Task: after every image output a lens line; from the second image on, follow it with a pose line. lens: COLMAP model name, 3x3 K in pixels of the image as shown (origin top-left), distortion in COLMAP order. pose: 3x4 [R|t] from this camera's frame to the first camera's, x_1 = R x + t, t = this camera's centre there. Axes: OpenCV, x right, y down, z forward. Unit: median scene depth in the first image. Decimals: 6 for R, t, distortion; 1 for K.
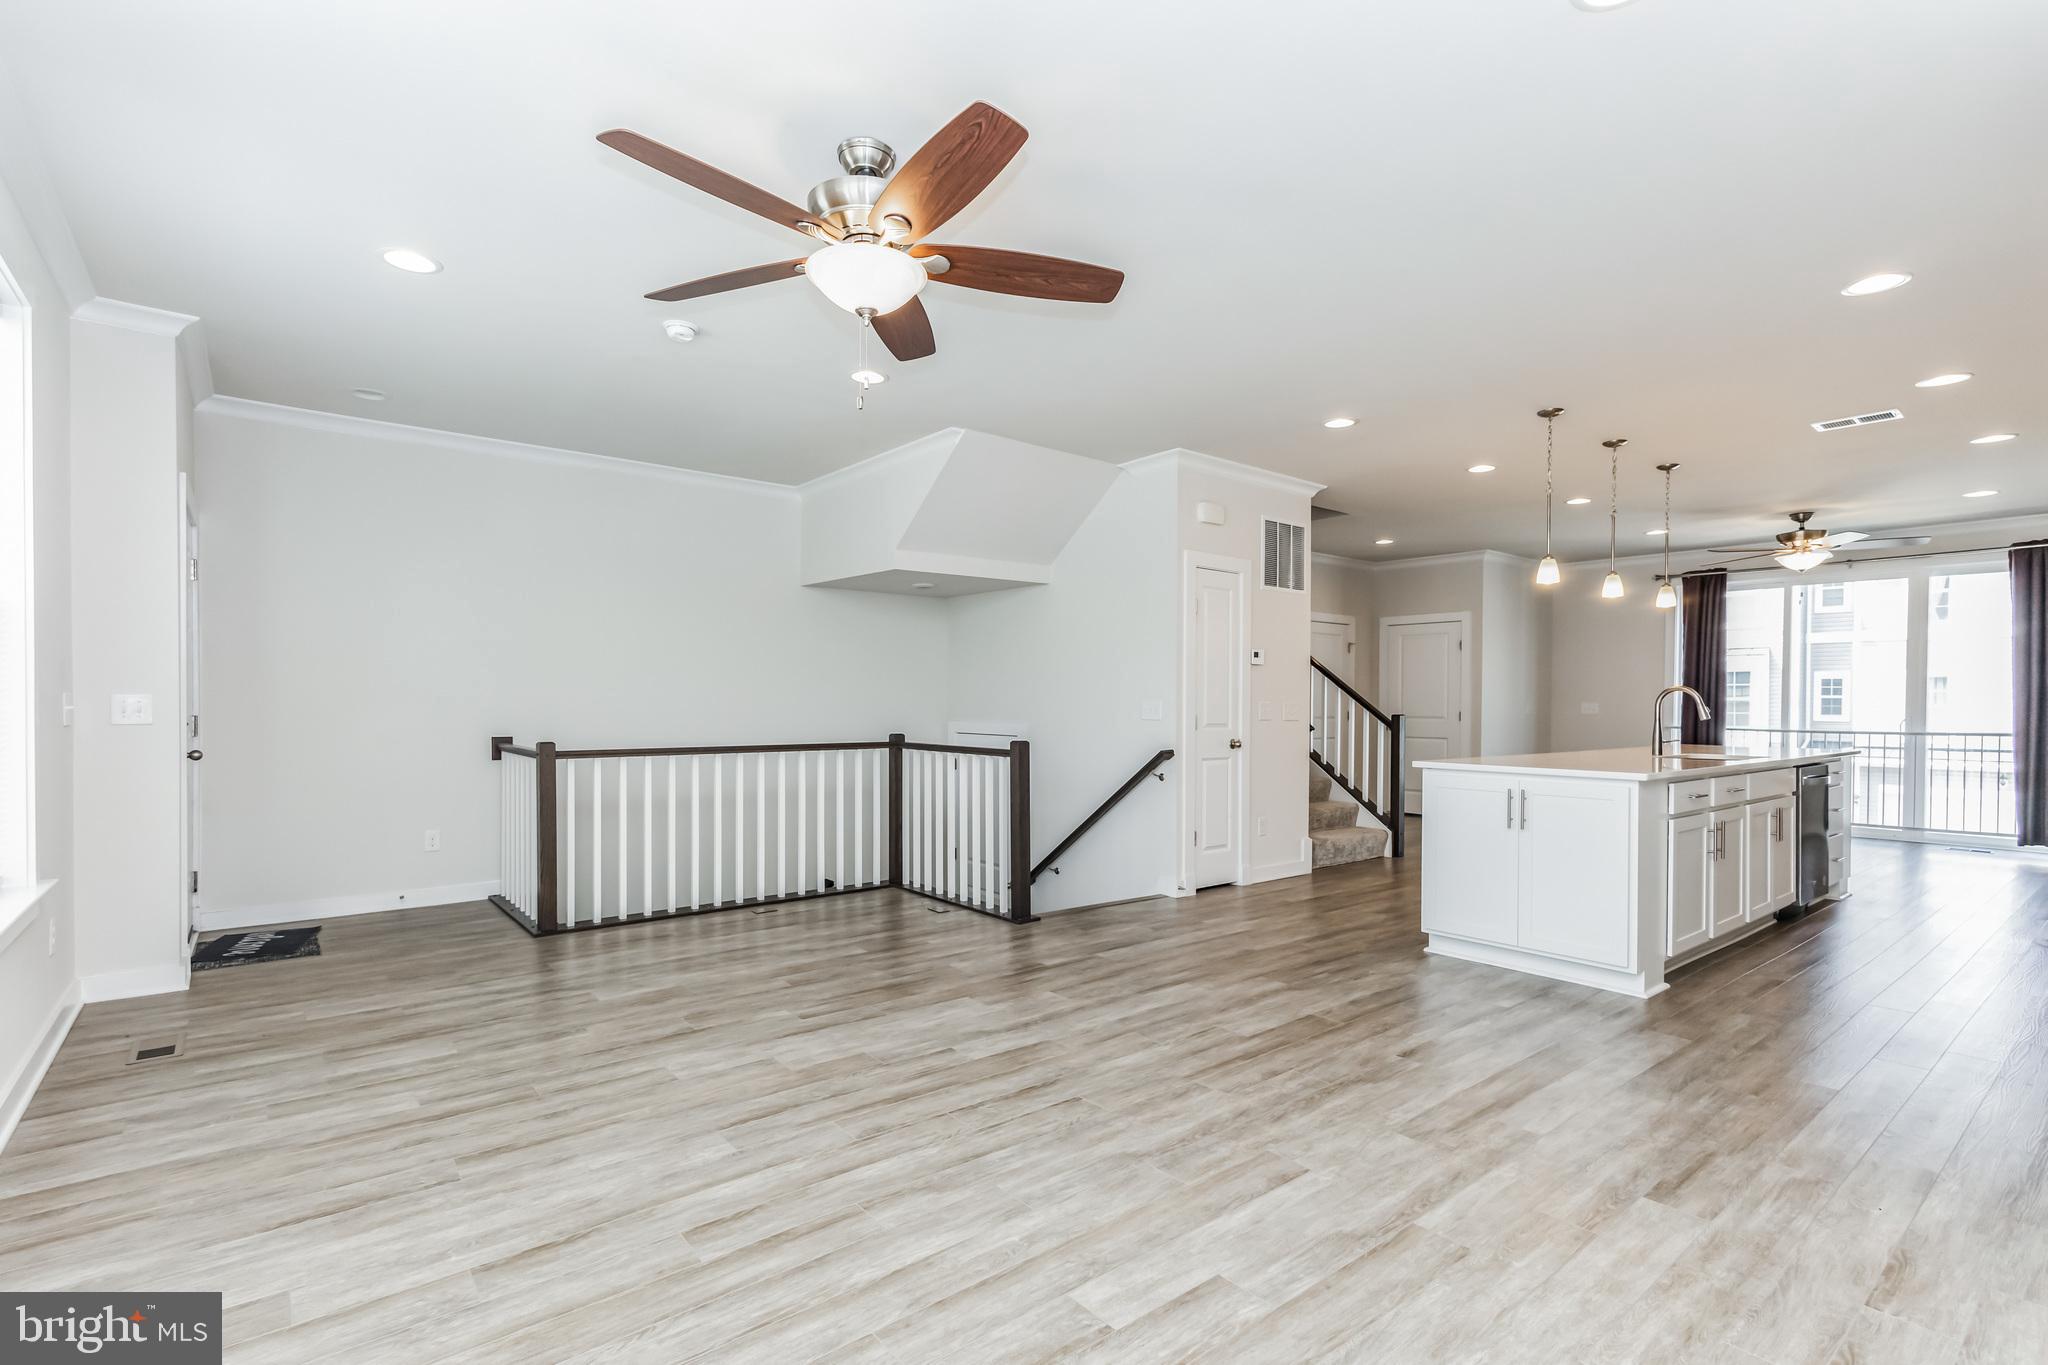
lens RADIAL K [[954.0, 0, 1017.3], [0, 954.0, 711.6], [0, 0, 1]] dist [-0.000596, -0.000294]
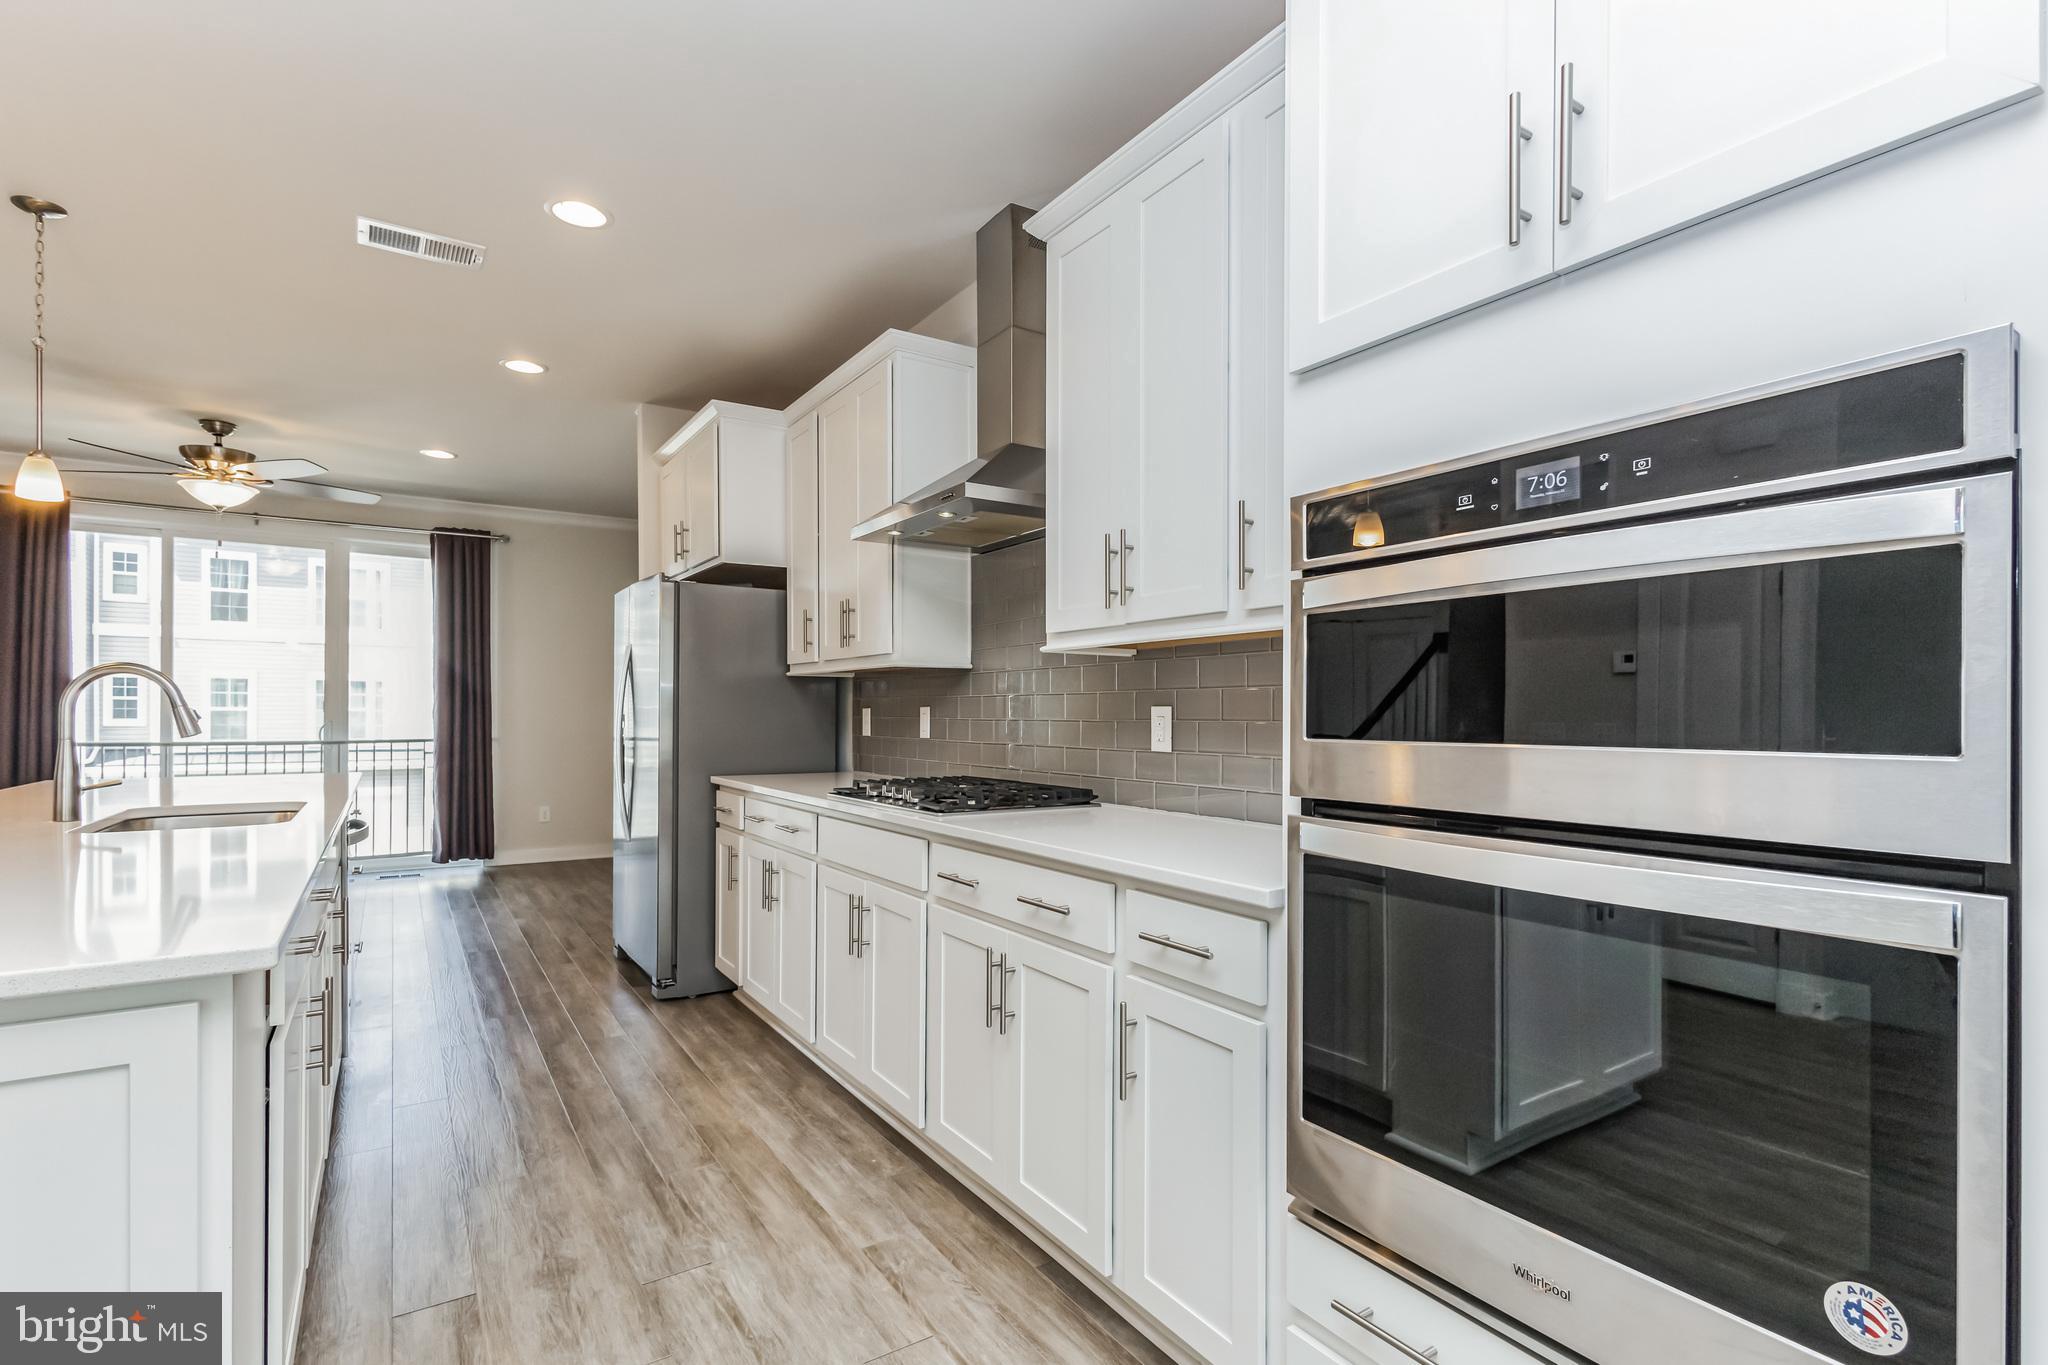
lens RADIAL K [[977.8, 0, 1018.5], [0, 977.8, 711.5], [0, 0, 1]] dist [0.002166, 0.001174]
pose [[0.105635, -0.003982, 0.994397, 0.171434], [0.006819, 0.999971, 0.003280, -0.001736], [-0.994382, 0.006434, 0.105659, 0.324473]]
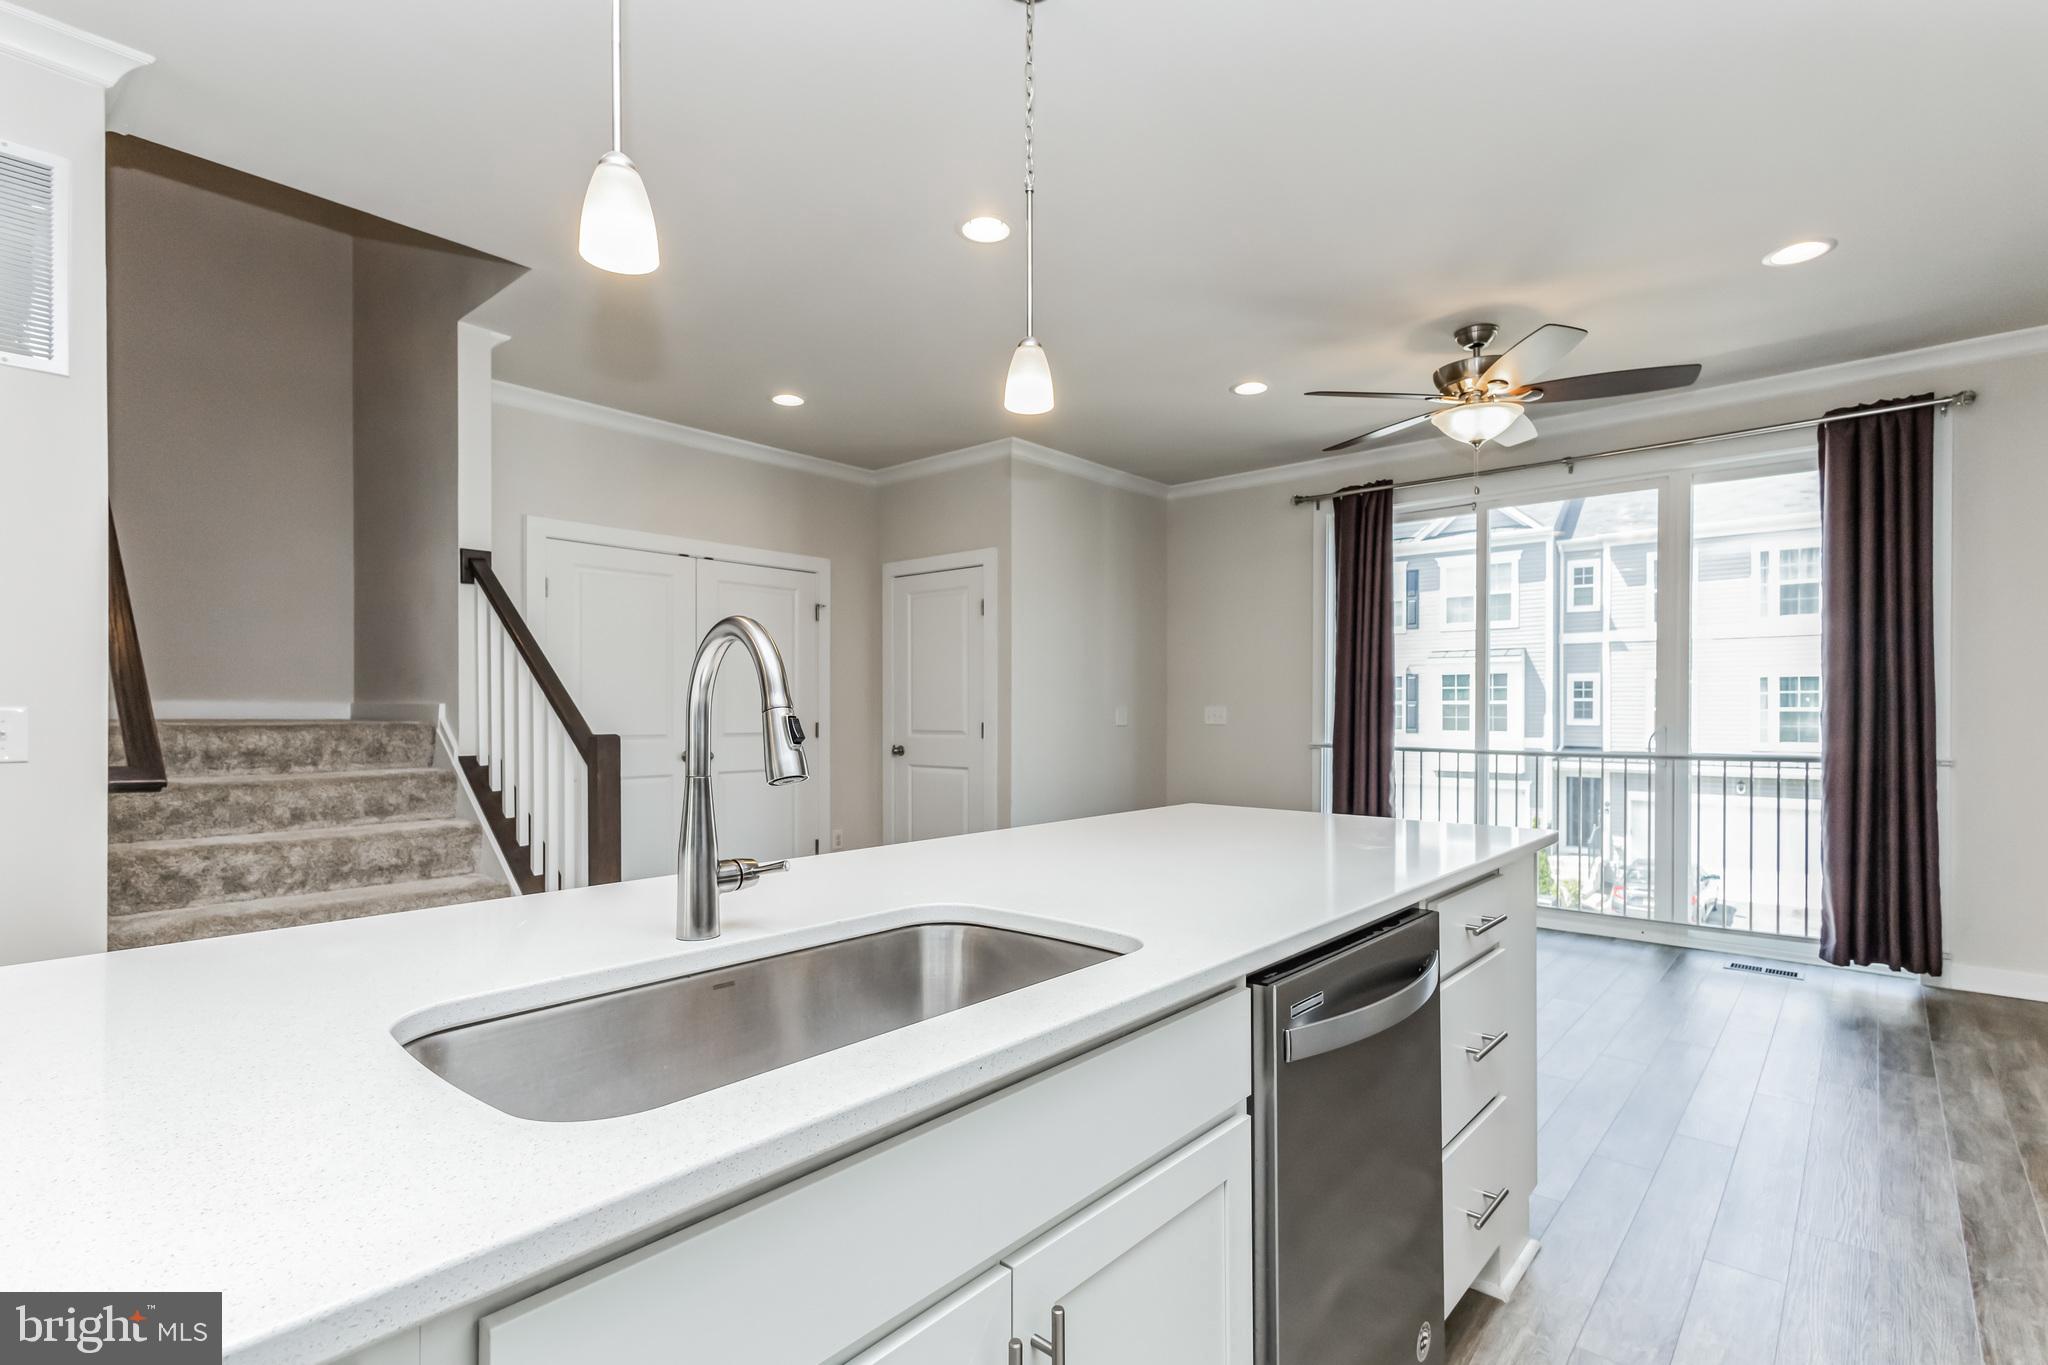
lens RADIAL K [[977.8, 0, 1018.5], [0, 977.8, 711.5], [0, 0, 1]] dist [0.002166, 0.001174]
pose [[0.984319, -0.004311, 0.176347, 0.436371], [0.005543, 0.999964, -0.006494, -0.002434], [-0.176313, 0.007369, 0.984307, 0.473361]]
